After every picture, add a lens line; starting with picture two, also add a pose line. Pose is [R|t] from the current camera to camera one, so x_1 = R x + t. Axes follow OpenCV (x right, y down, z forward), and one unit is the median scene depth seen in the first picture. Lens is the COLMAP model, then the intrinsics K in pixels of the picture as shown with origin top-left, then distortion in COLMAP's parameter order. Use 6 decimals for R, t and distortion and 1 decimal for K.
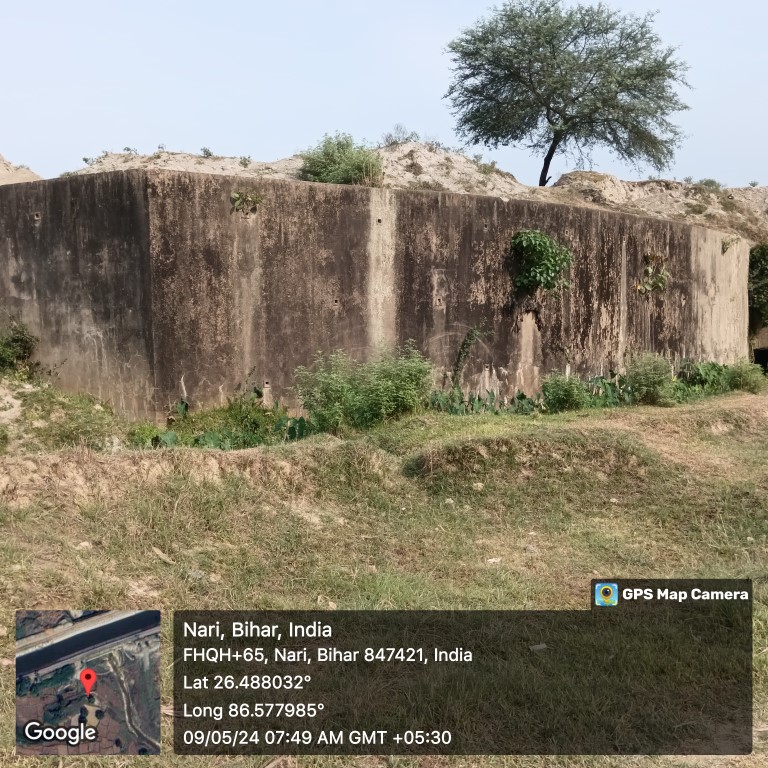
lens RADIAL K [[842.0, 0, 381.1], [0, 842.0, 385.7], [0, 0, 1]] dist [0.059936, 0.000000]
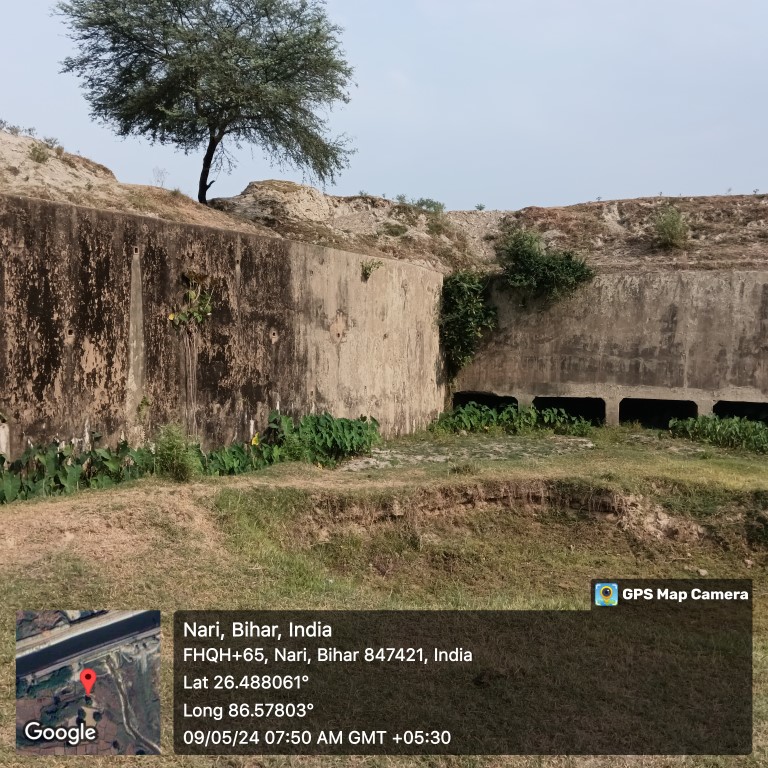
lens RADIAL K [[842.0, 0, 382.7], [0, 842.0, 386.7], [0, 0, 1]] dist [0.059936, 0.000000]
pose [[0.990204, 0.018822, 0.138353, 0.605892], [-0.014987, 0.999475, -0.028713, -0.057692], [-0.138821, 0.026359, 0.989967, 0.385217]]
